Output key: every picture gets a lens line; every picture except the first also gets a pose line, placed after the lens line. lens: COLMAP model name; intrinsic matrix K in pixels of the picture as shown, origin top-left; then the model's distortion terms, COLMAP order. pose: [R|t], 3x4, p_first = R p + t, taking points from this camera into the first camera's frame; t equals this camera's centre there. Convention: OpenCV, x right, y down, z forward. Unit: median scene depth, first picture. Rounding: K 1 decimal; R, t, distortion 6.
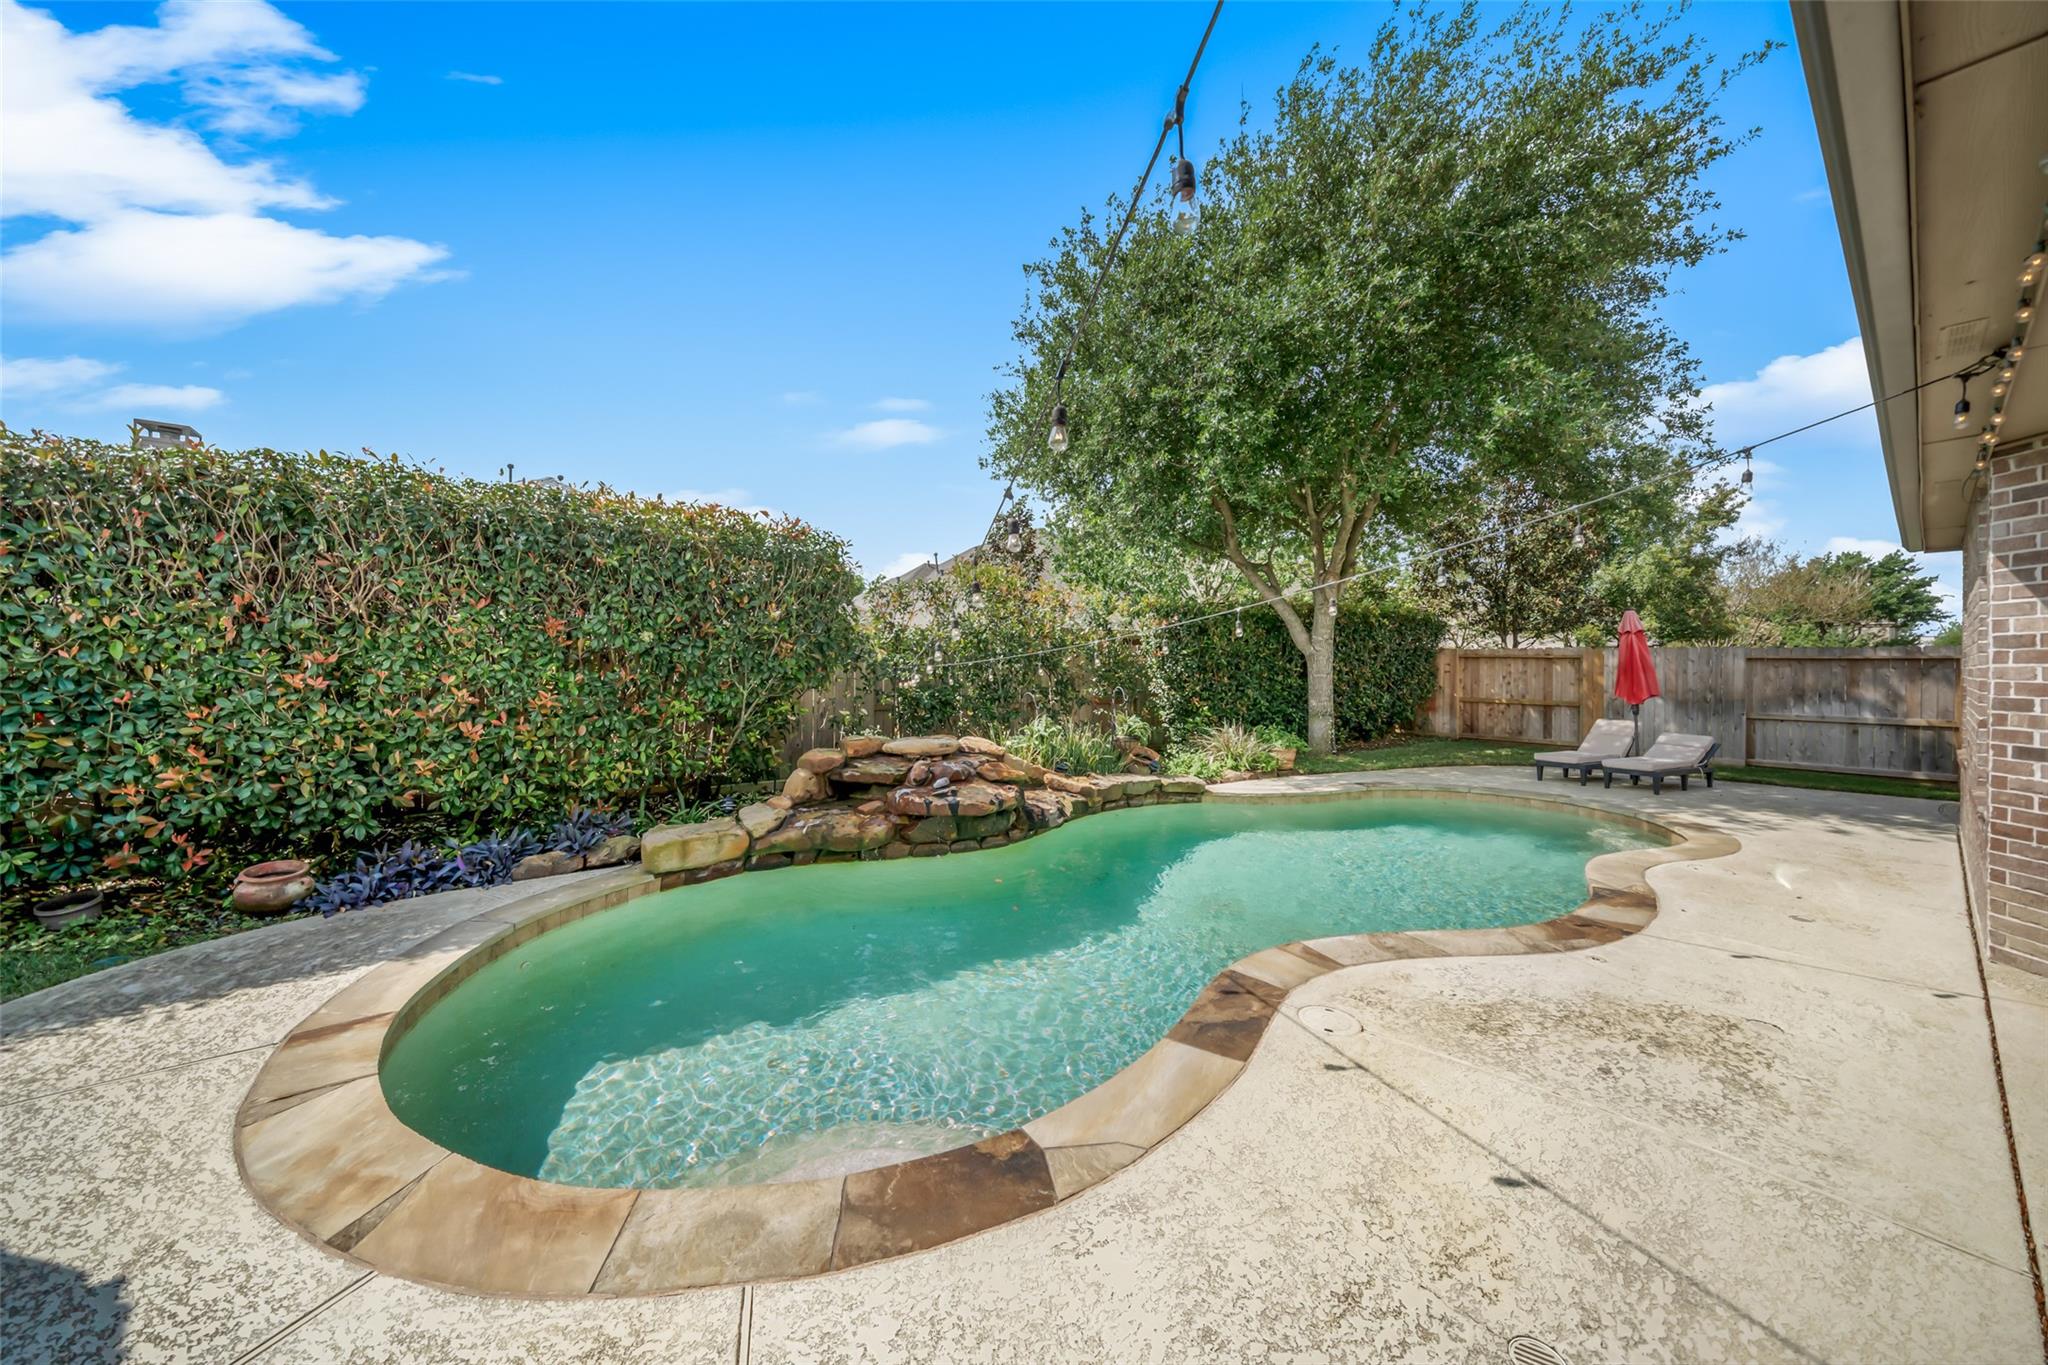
lens RADIAL K [[707.7, 0, 1038.8], [0, 707.7, 671.4], [0, 0, 1]] dist [-0.011498, 0.001280]
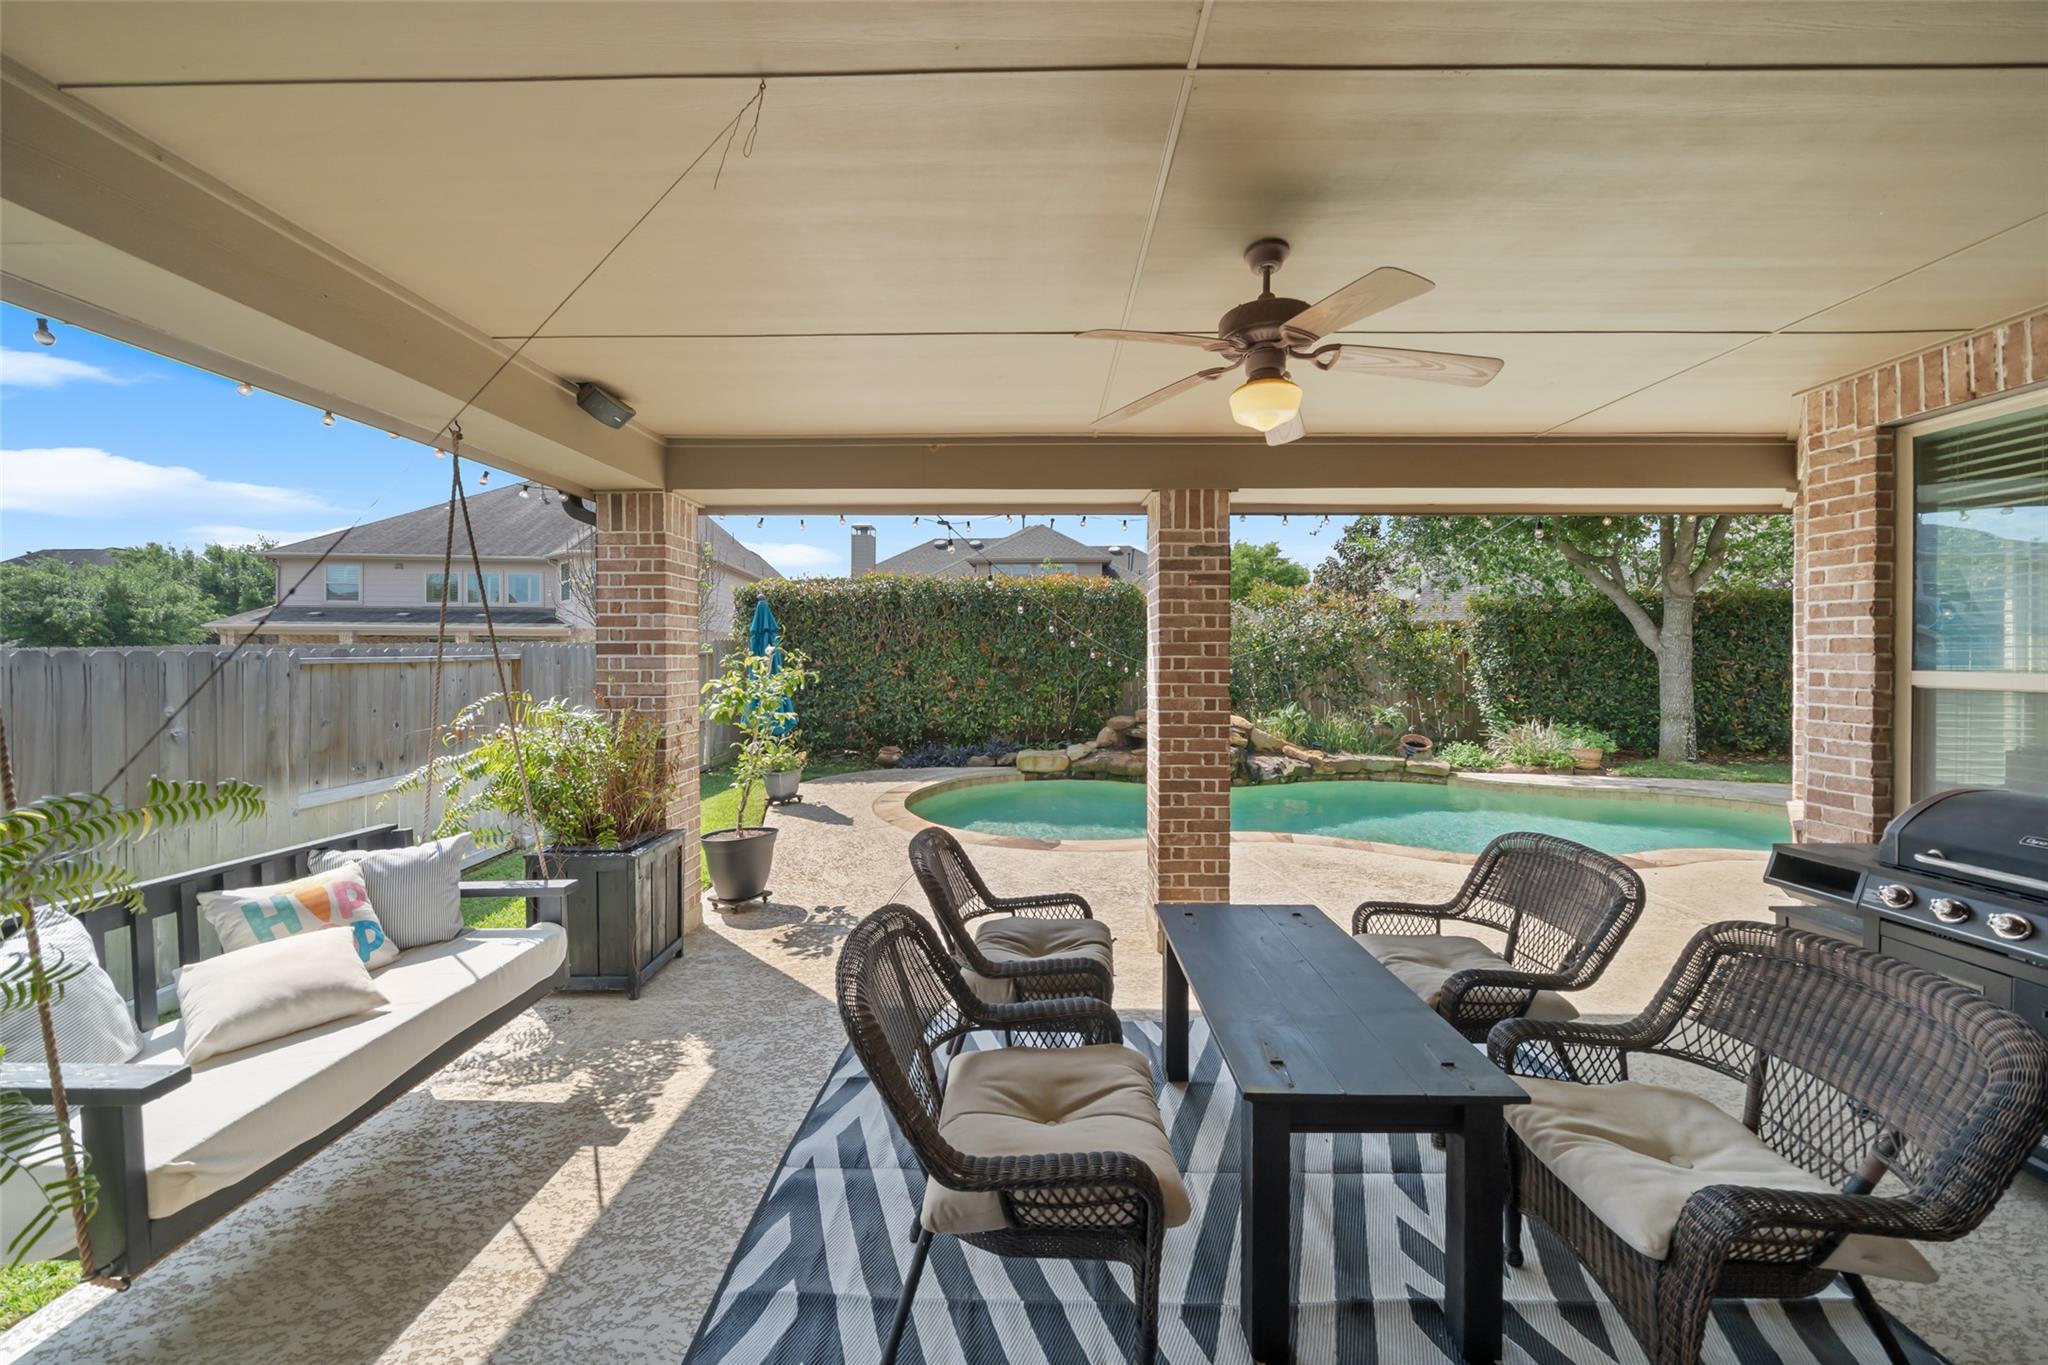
lens RADIAL K [[707.7, 0, 1004.3], [0, 707.7, 665.6], [0, 0, 1]] dist [-0.011498, 0.001280]
pose [[0.765532, 0.004993, -0.643379, 0.510715], [-0.001356, 0.999980, 0.006147, -0.015501], [0.643397, -0.003834, 0.765524, -0.404364]]
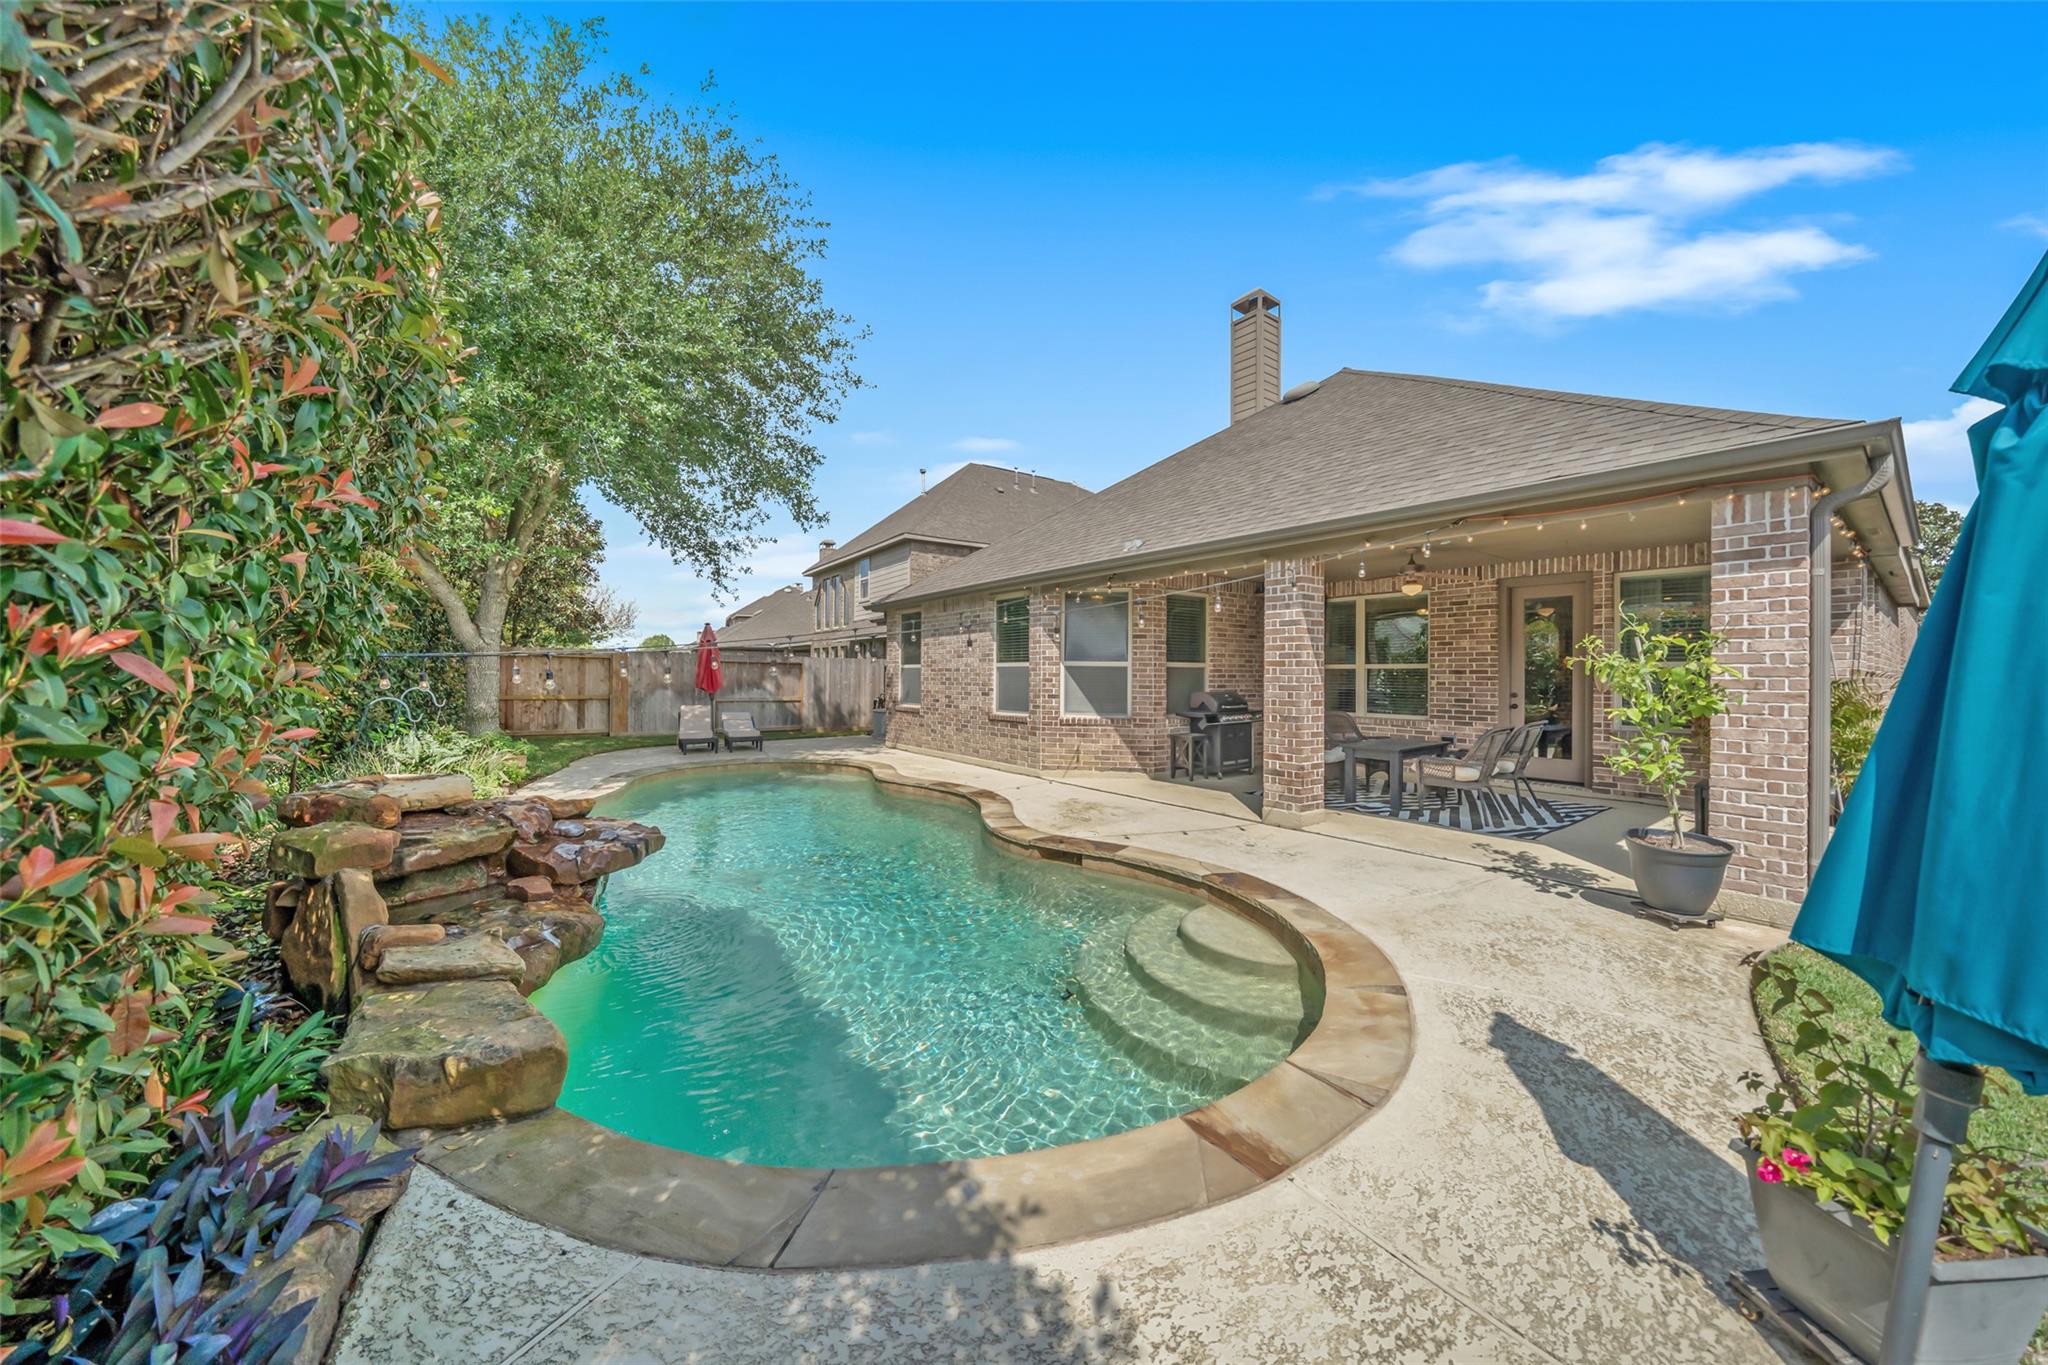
lens RADIAL K [[707.7, 0, 1024.0], [0, 707.7, 678.0], [0, 0, 1]] dist [-0.011498, 0.001280]
pose [[-0.002079, -0.004554, 0.999987, -0.706136], [-0.002511, 0.999987, 0.004549, 0.011267], [-0.999995, -0.002502, -0.002091, 0.500206]]
